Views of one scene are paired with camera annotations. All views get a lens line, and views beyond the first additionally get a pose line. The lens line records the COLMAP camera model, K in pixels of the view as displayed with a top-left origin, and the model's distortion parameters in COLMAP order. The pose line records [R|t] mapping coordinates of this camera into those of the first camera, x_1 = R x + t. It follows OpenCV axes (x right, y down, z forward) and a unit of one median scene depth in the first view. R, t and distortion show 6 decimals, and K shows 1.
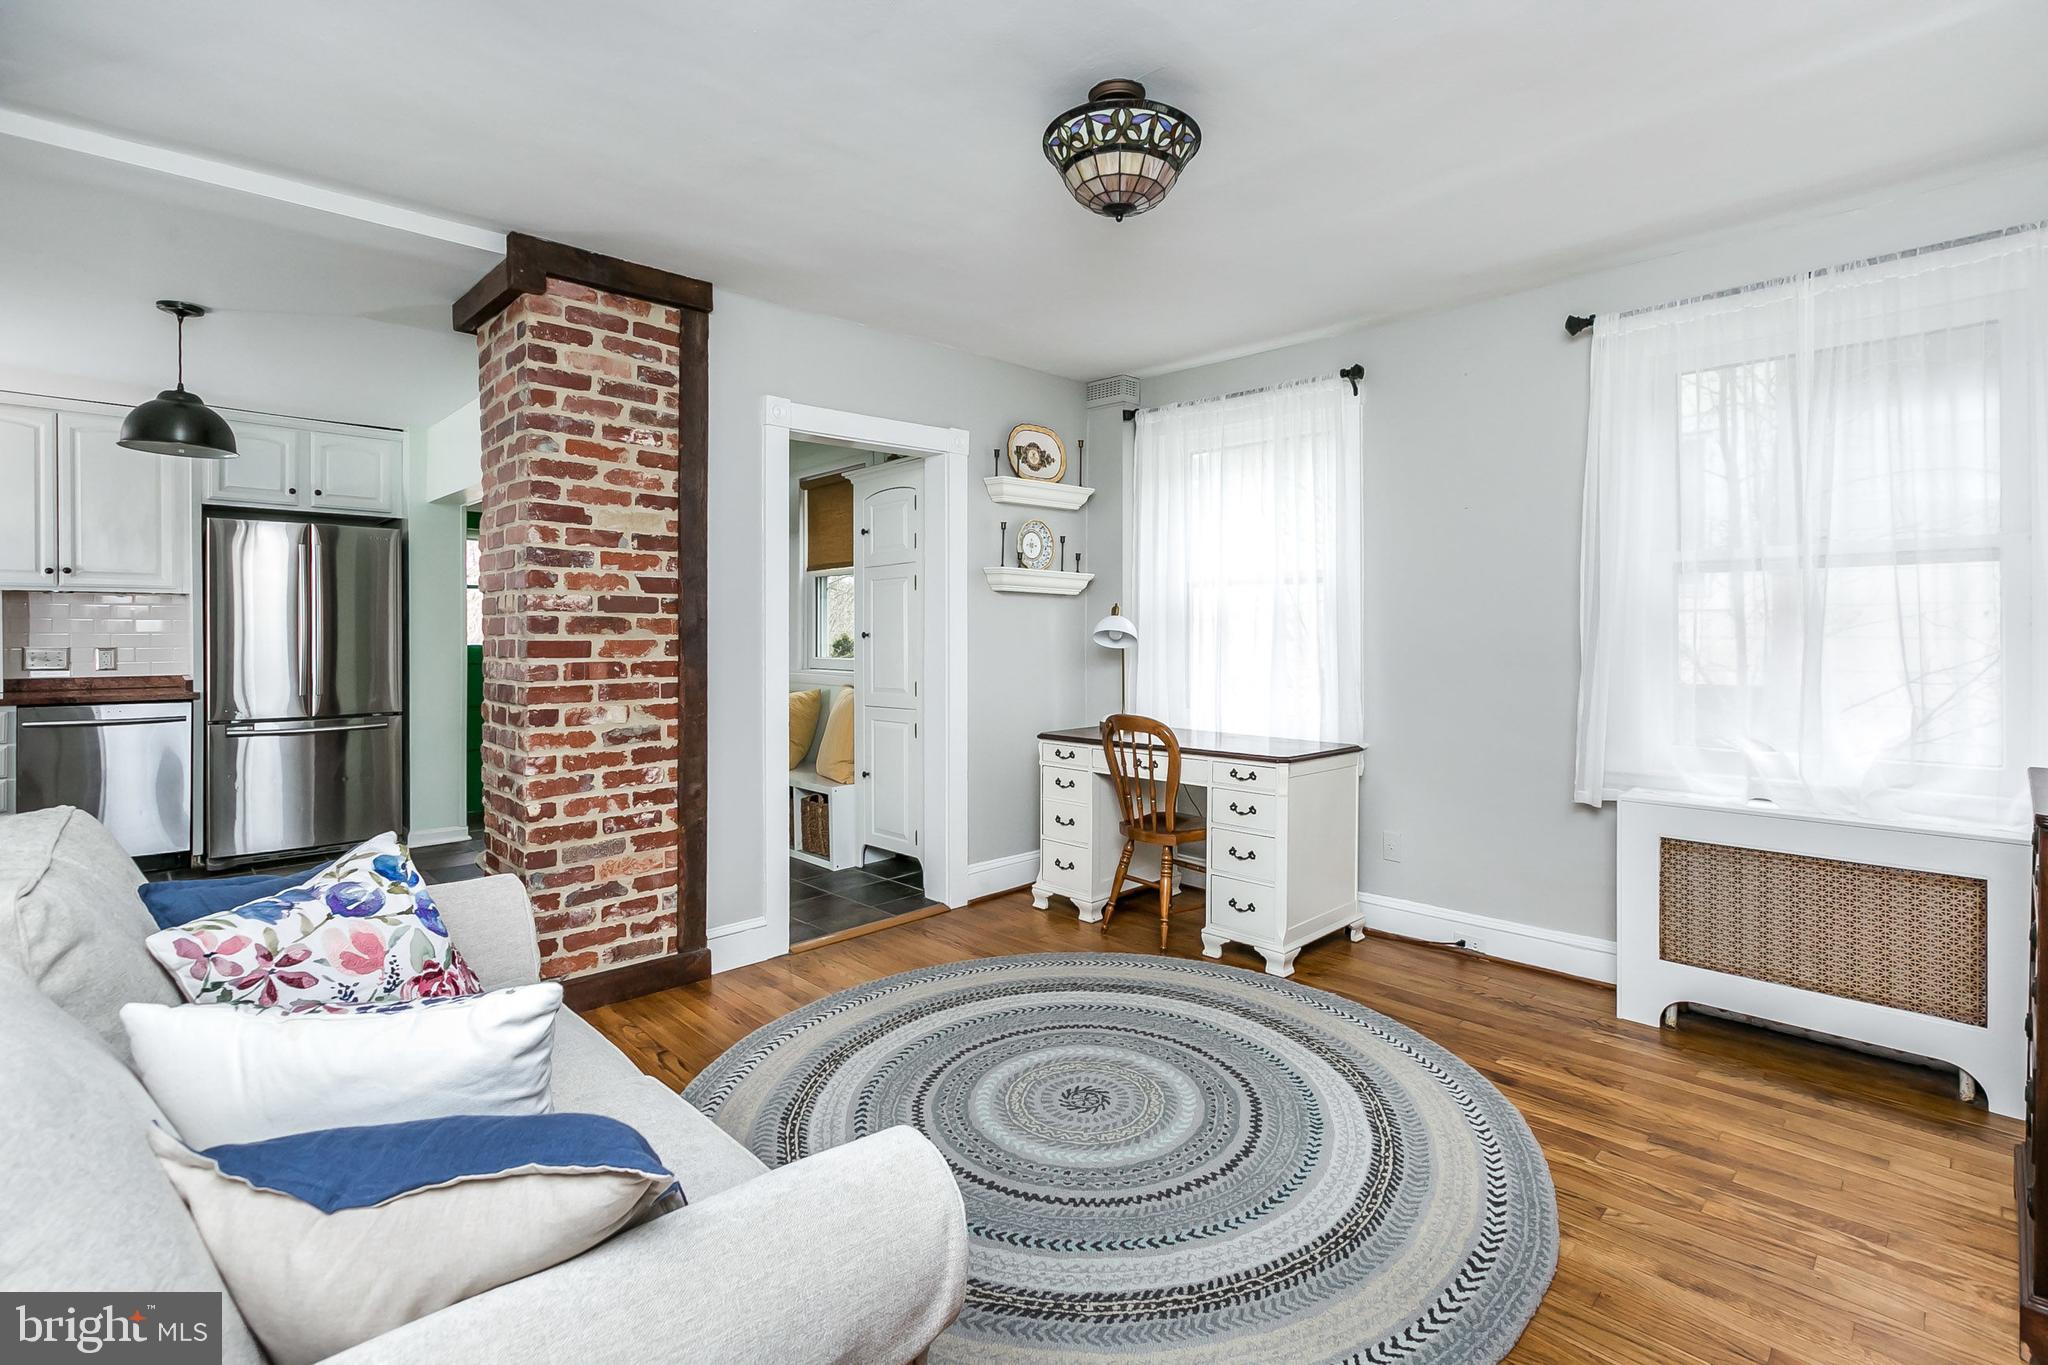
lens RADIAL K [[941.4, 0, 1023.9], [0, 941.4, 634.1], [0, 0, 1]] dist [0.000811, -0.000077]
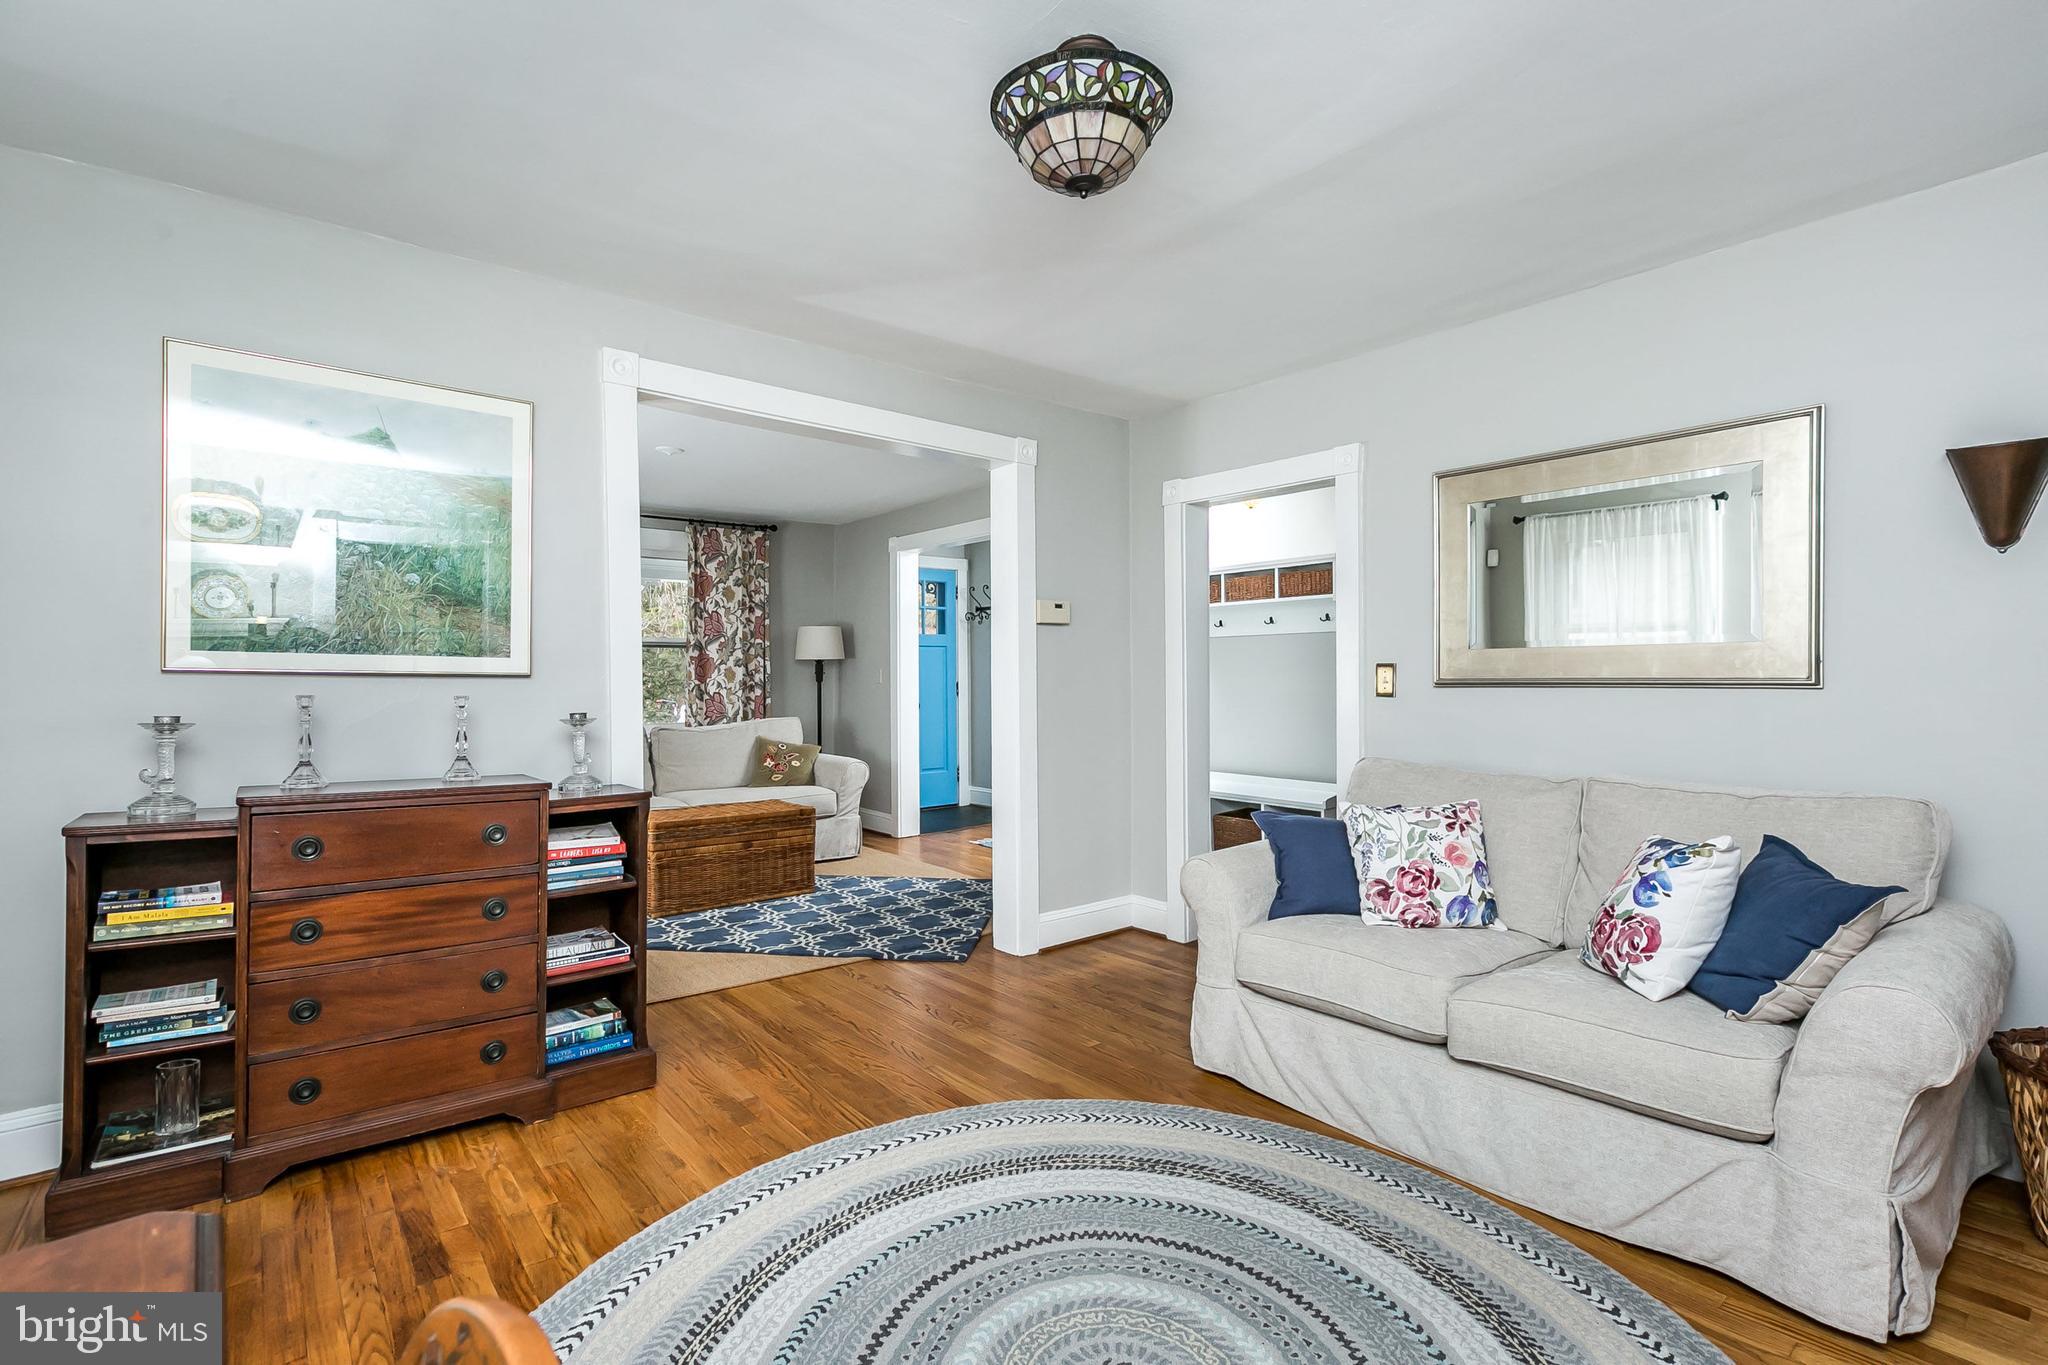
lens RADIAL K [[924.7, 0, 1024.0], [0, 924.7, 682.5], [0, 0, 1]] dist [-0.001293, -0.000202]
pose [[-0.996601, 0.001534, 0.082361, 0.059466], [0.002344, 0.999950, 0.009739, 0.002821], [-0.082342, 0.009898, -0.996555, 1.270841]]
